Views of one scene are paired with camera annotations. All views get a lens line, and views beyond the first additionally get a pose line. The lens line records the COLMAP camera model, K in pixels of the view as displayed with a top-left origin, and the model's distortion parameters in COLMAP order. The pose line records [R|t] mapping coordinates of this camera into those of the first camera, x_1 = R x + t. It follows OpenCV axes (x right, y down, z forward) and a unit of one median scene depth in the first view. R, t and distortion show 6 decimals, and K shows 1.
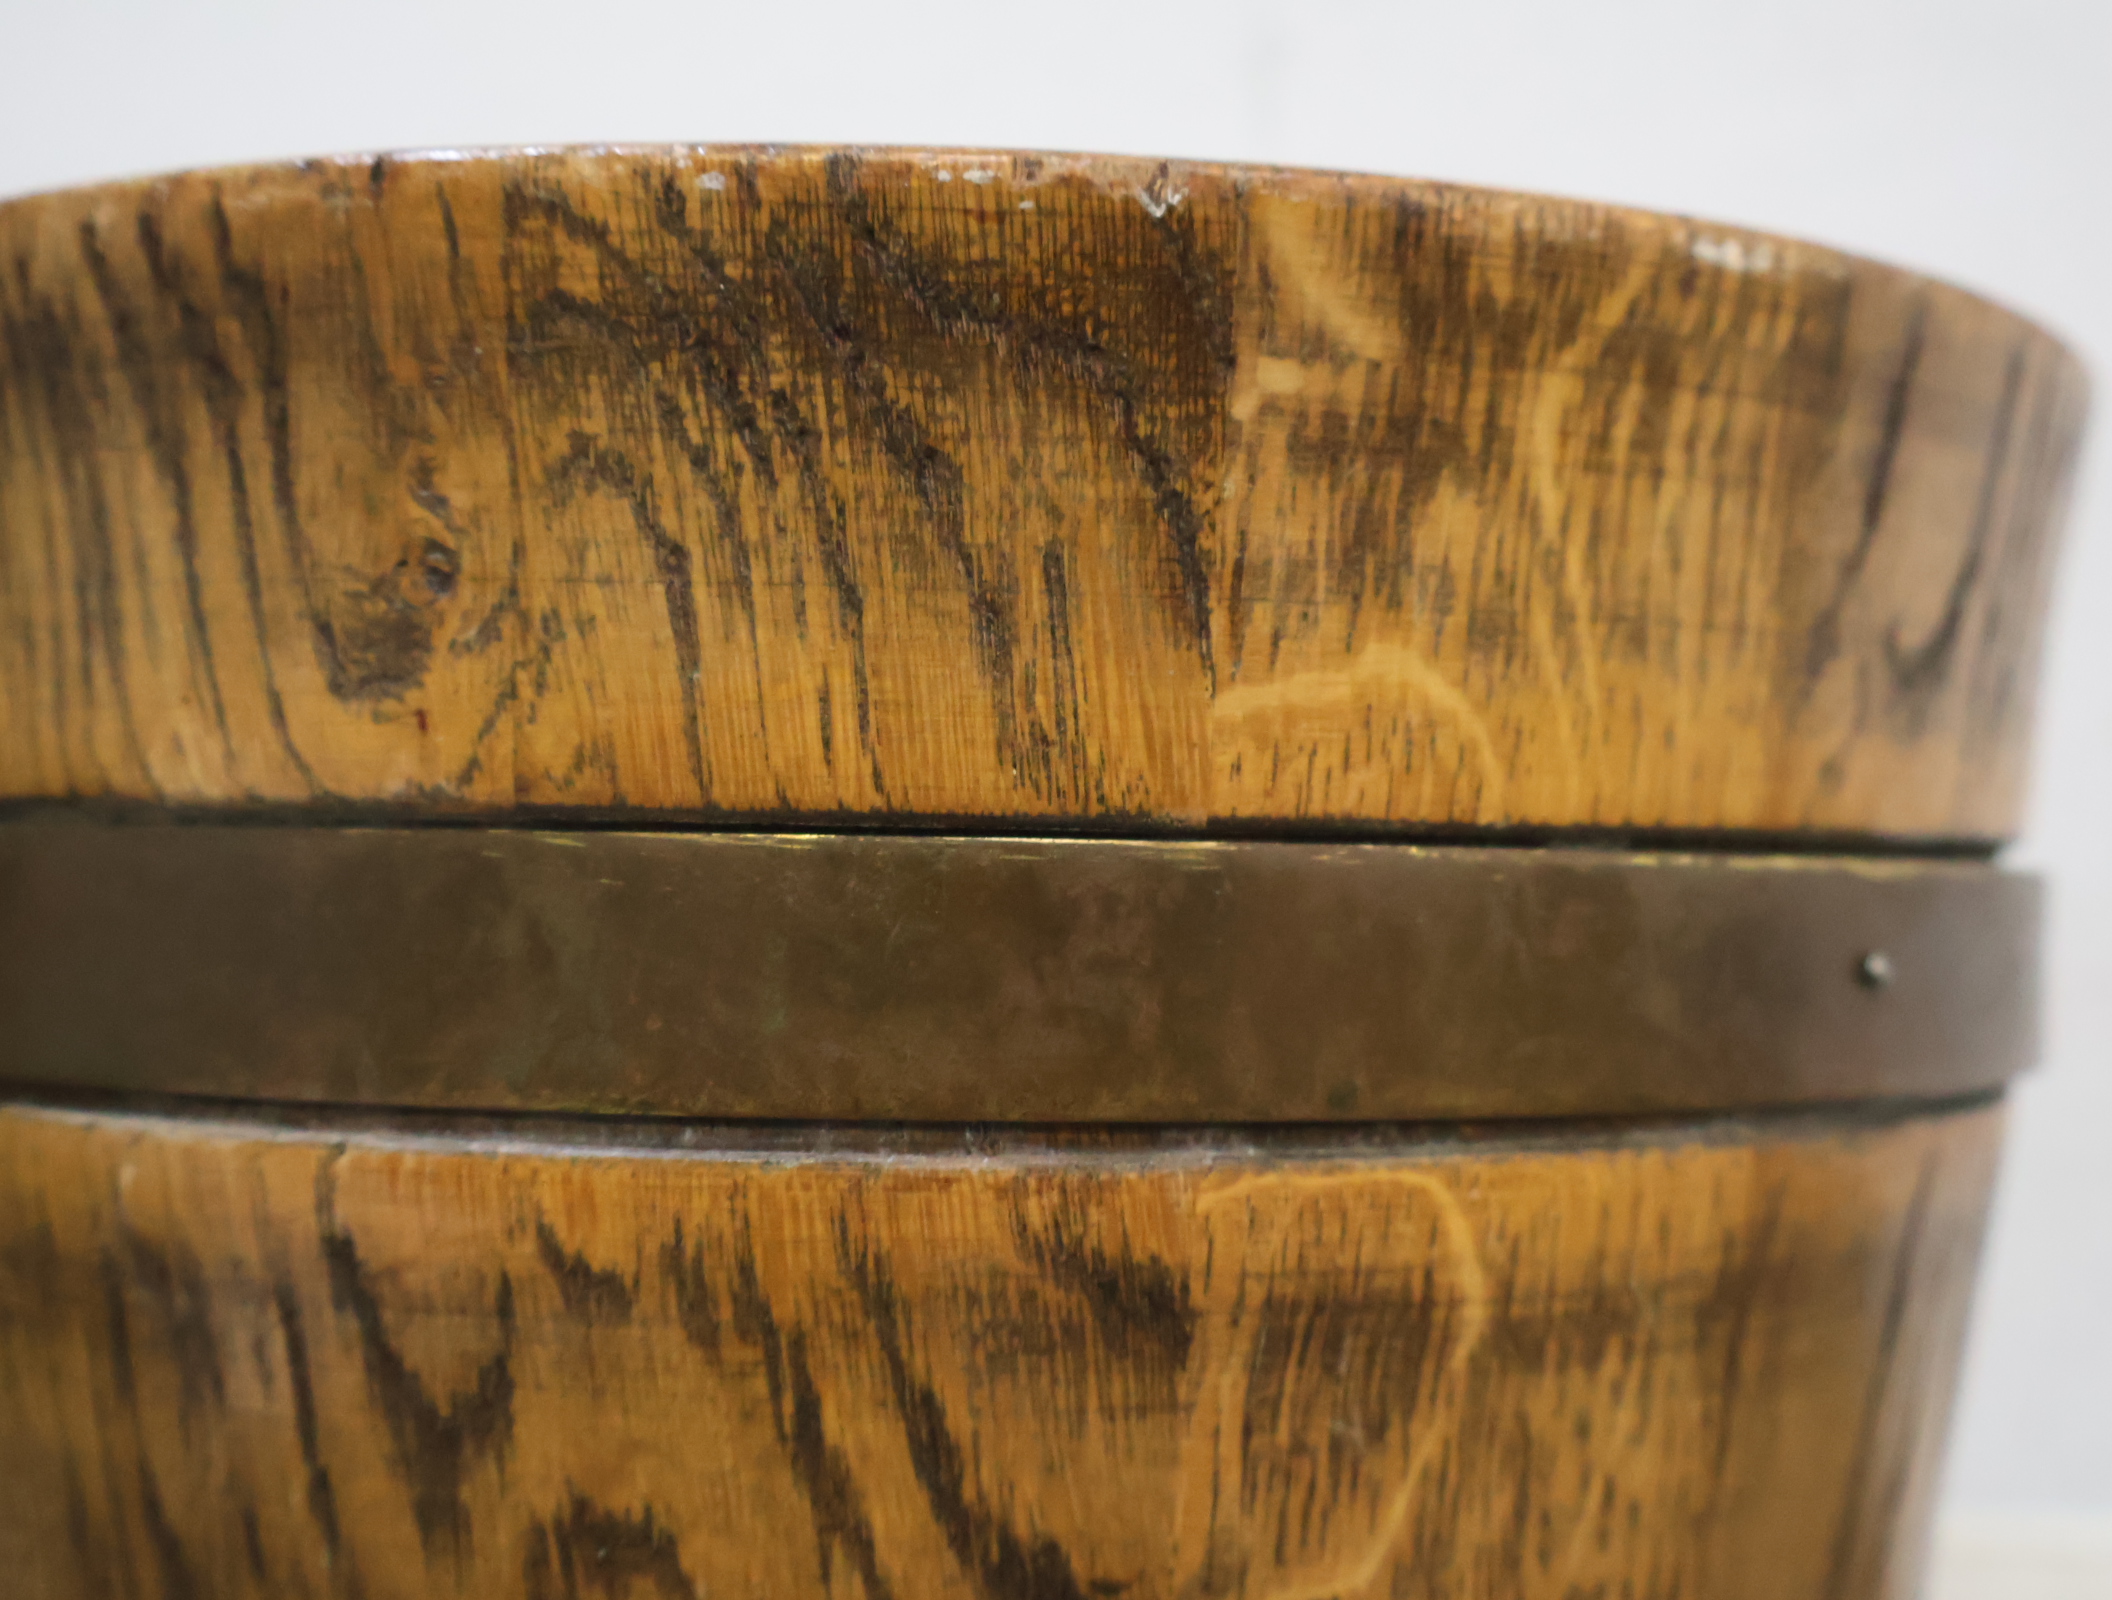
lens RADIAL K [[2621.2, 0, 1060.6], [0, 2621.2, 784.0], [0, 0, 1]] dist [0.008846, -0.023846]
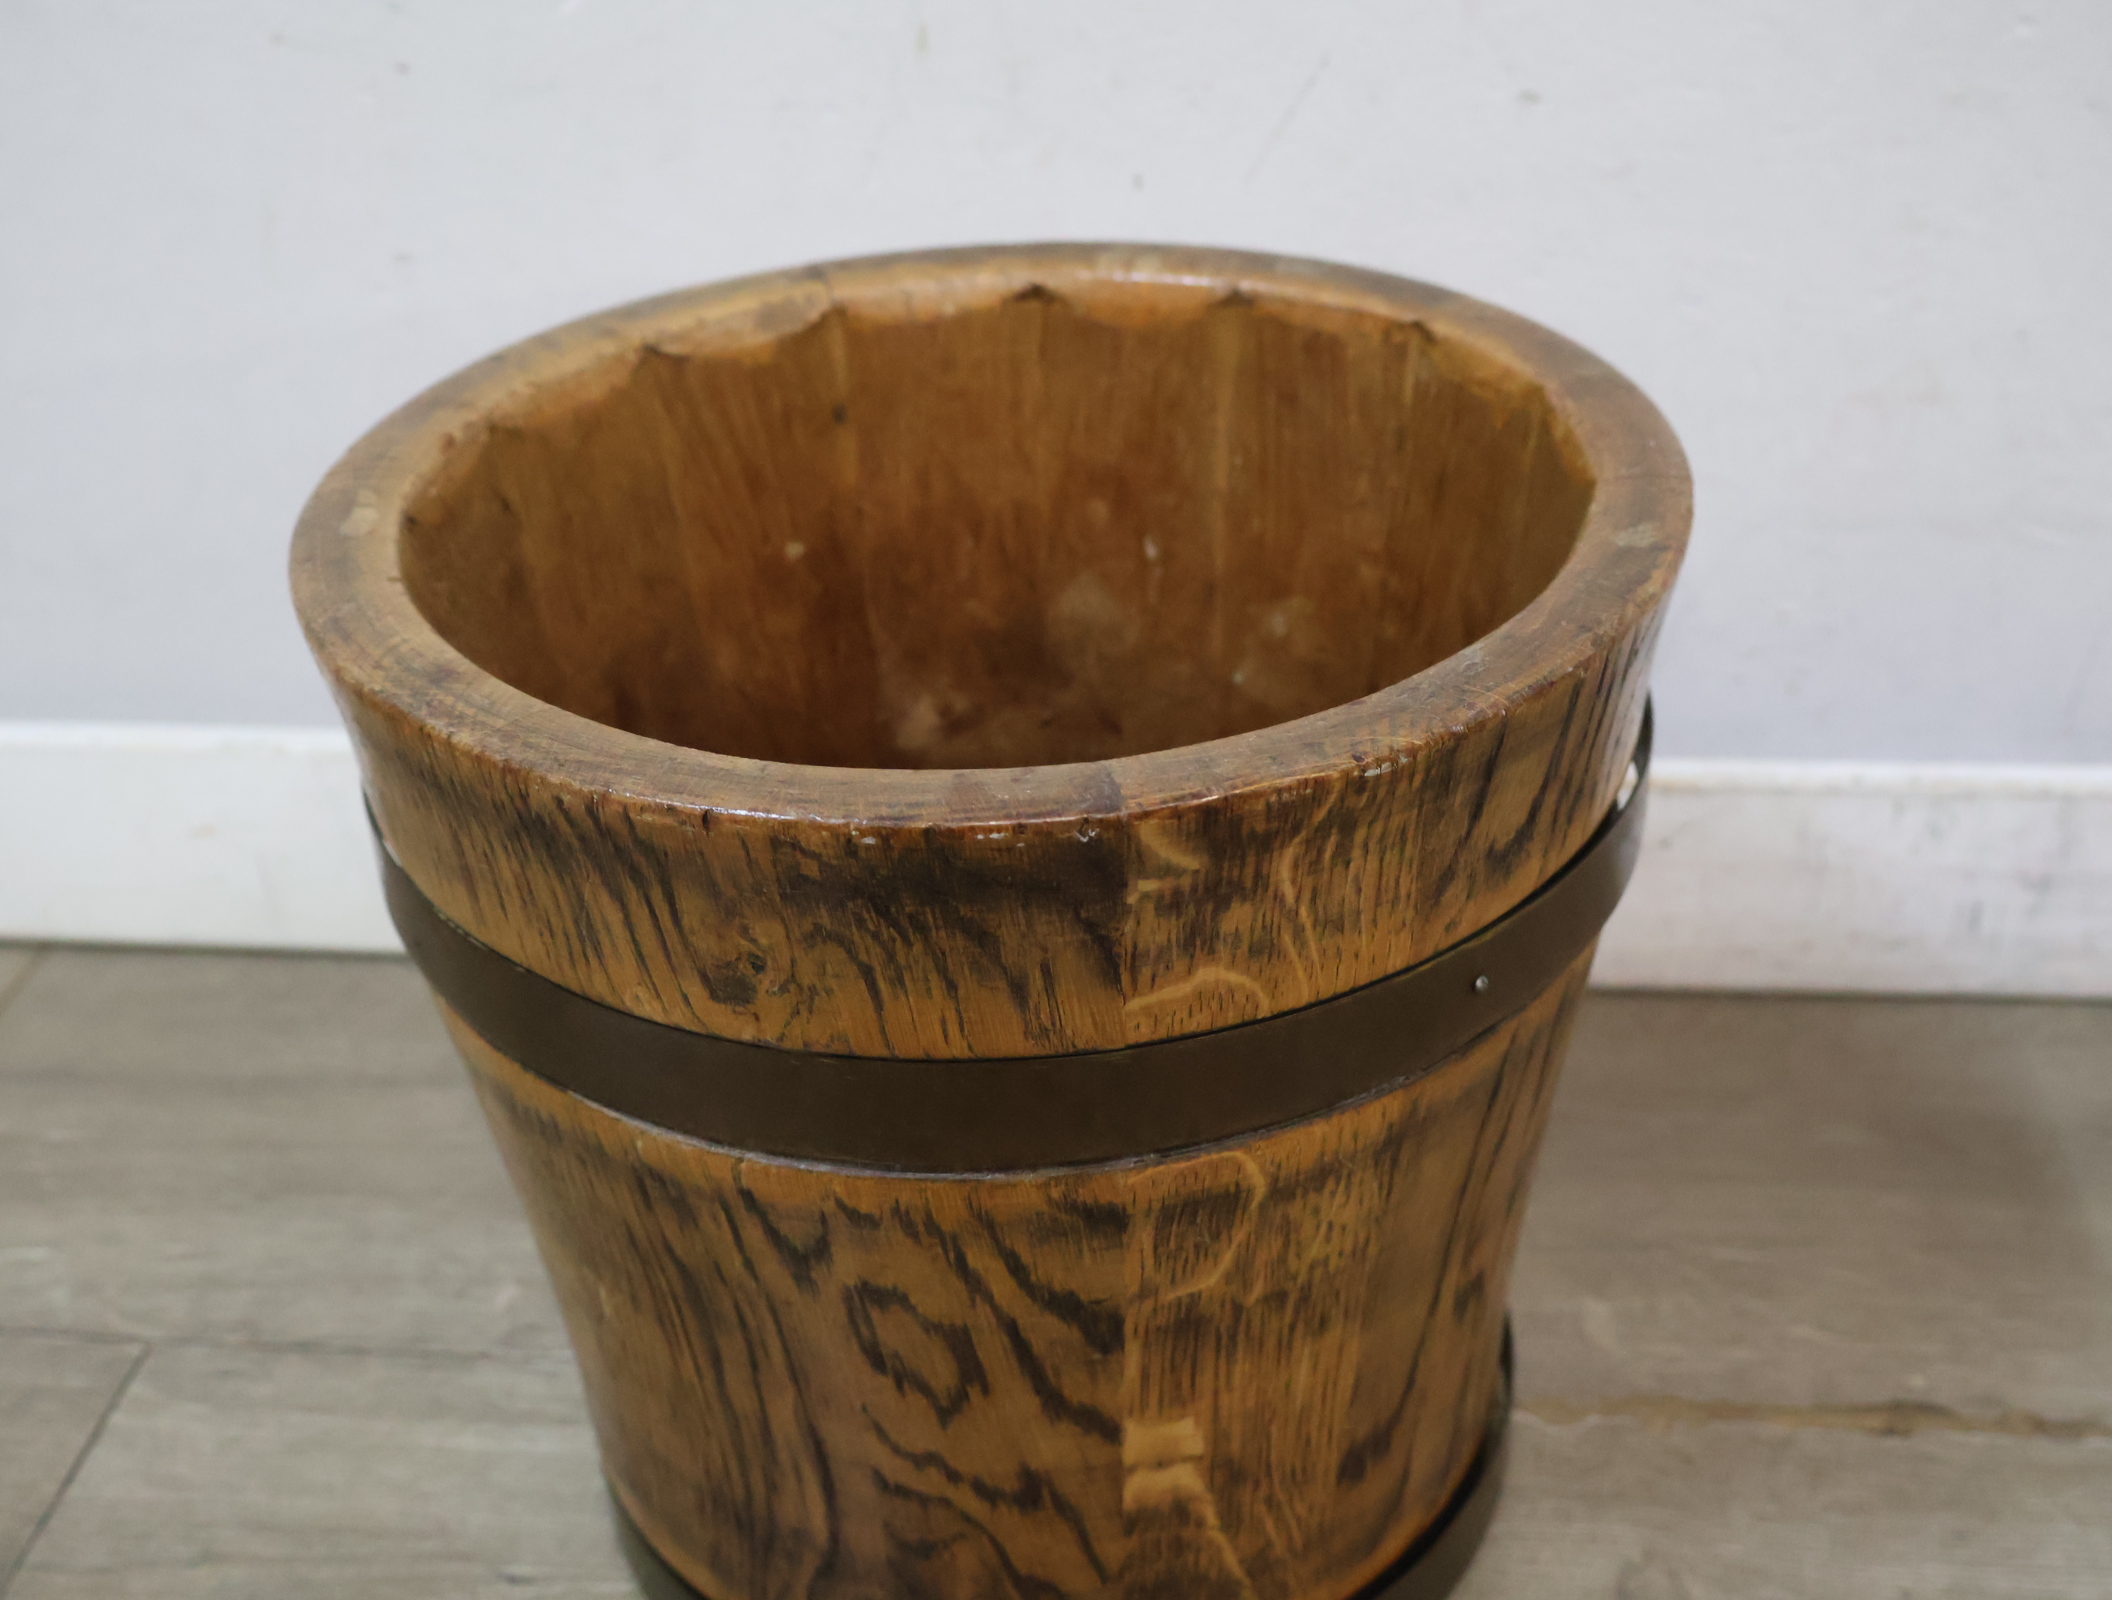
lens RADIAL K [[2568.9, 0, 1056.0], [0, 2568.9, 800.0], [0, 0, 1]] dist [0.003593, 0.000451]
pose [[0.997638, -0.028322, -0.062587, 0.136355], [0.057437, 0.843685, 0.533757, -1.273561], [0.037686, -0.536090, 0.843319, -0.662579]]
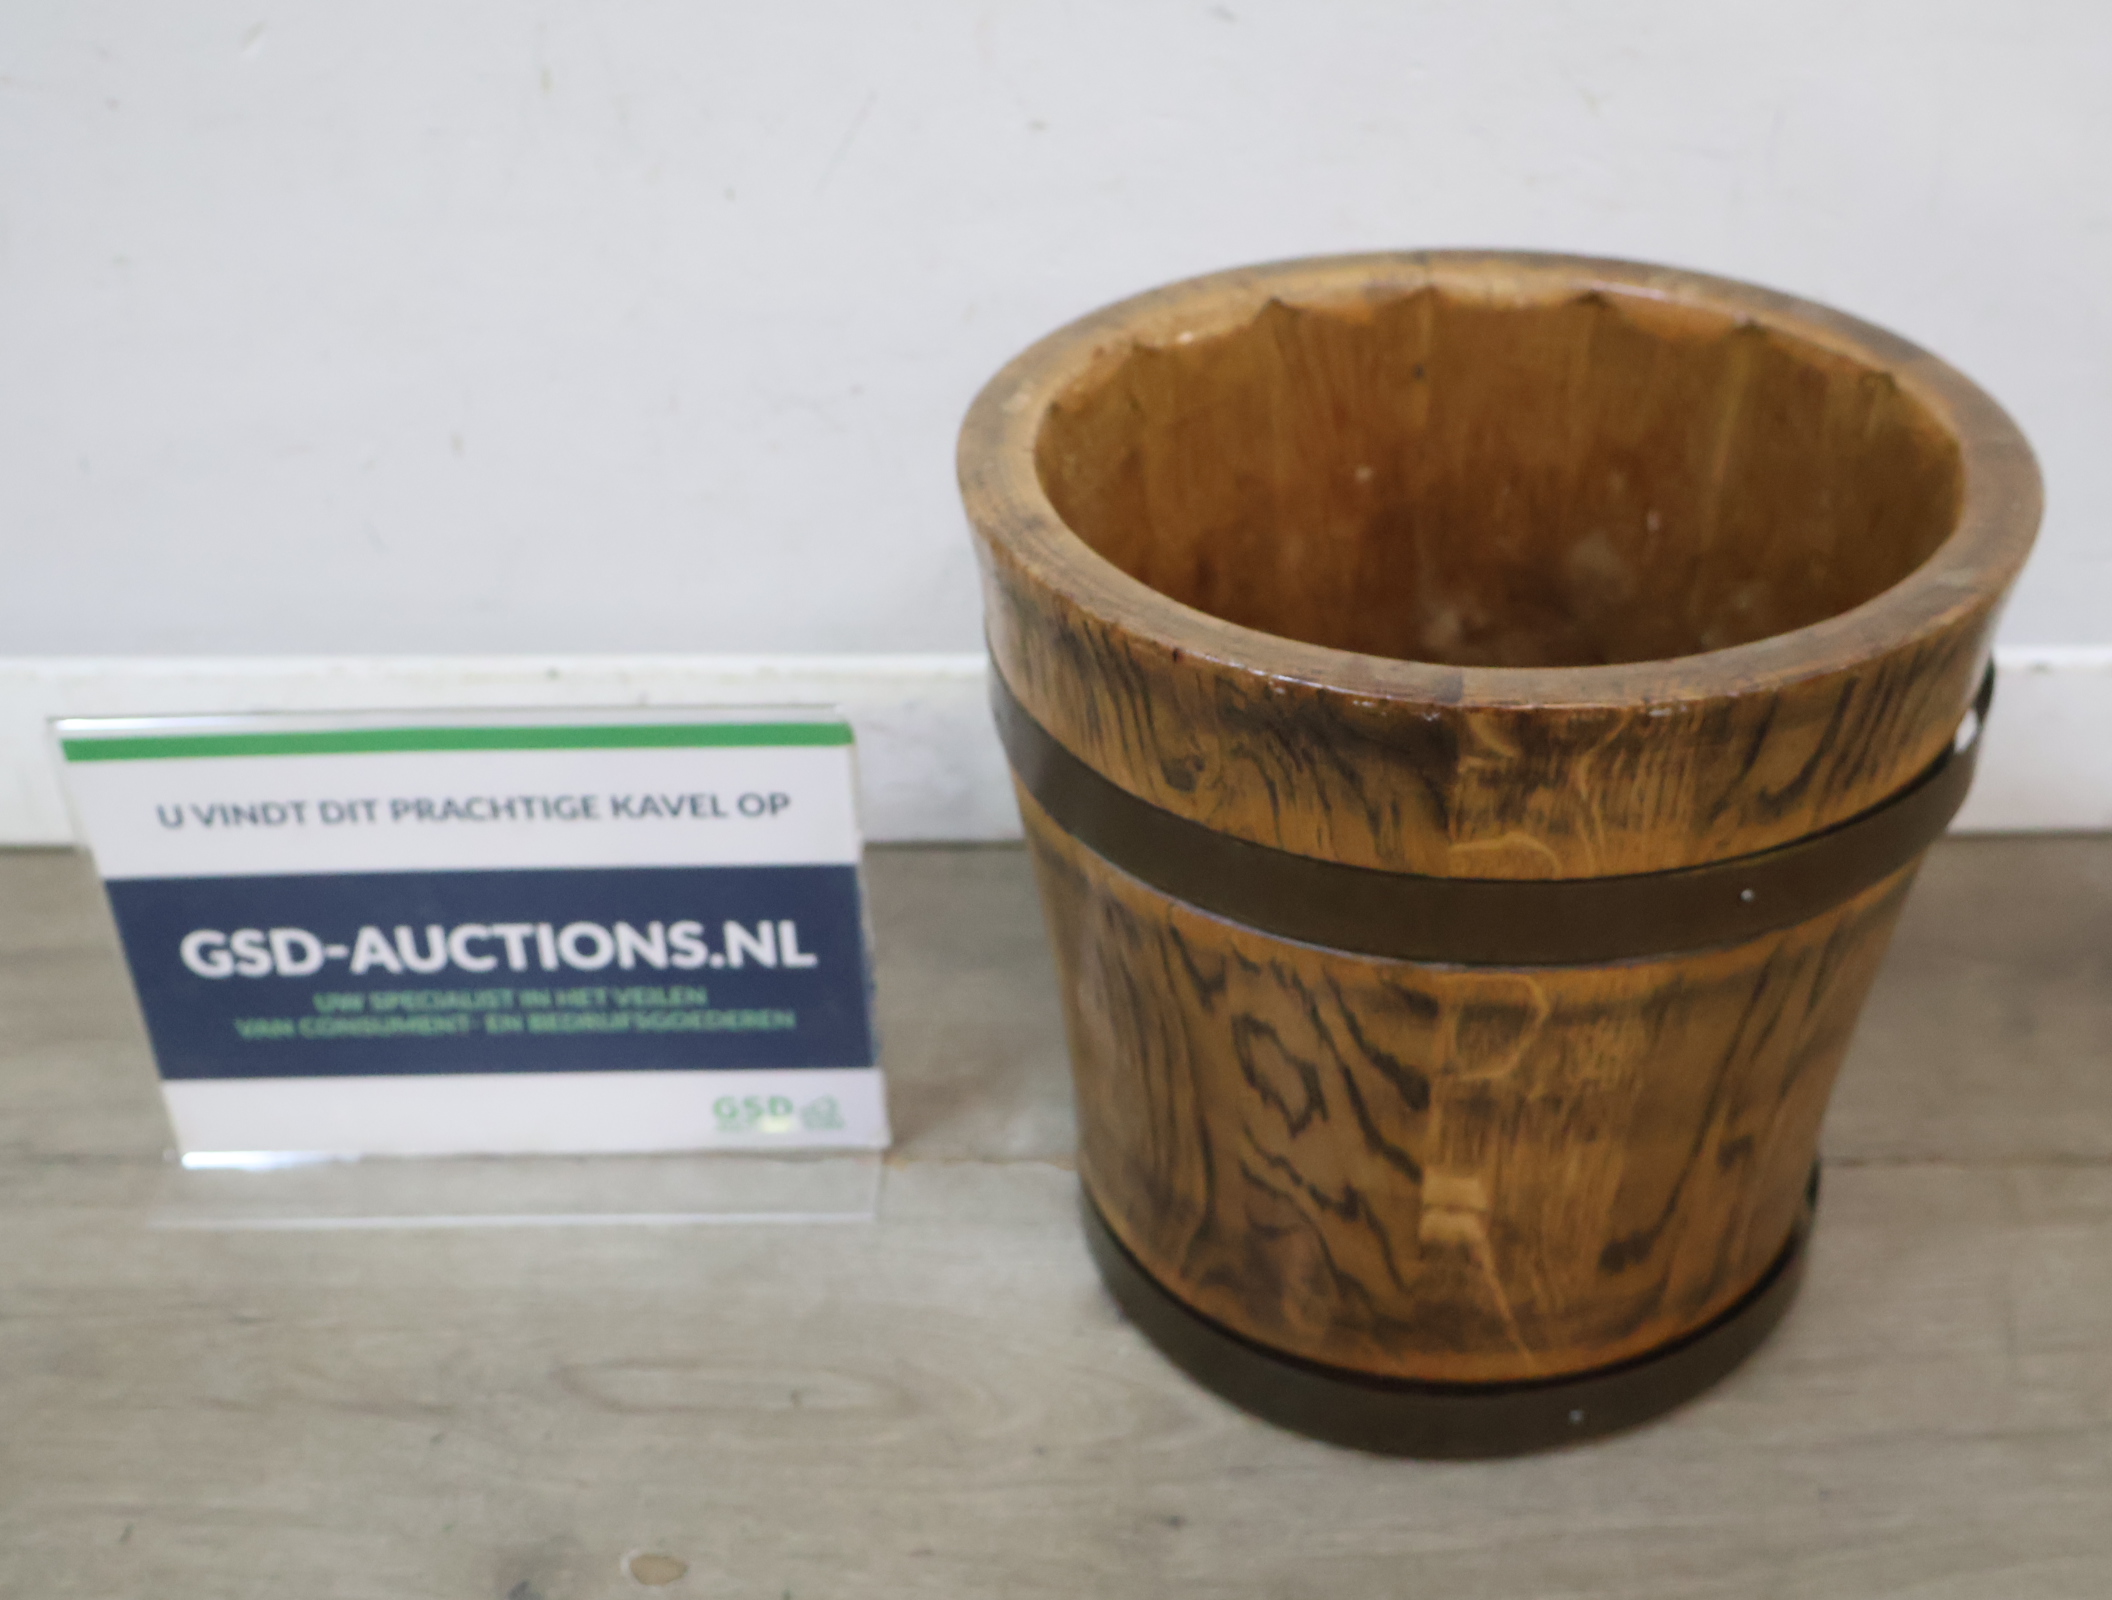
lens RADIAL K [[2568.9, 0, 1056.0], [0, 2568.9, 800.0], [0, 0, 1]] dist [0.003593, 0.000451]
pose [[0.925270, 0.173751, -0.337174, 0.599274], [0.046424, 0.830358, 0.555293, -1.660821], [0.376458, -0.529449, 0.760239, -1.290861]]
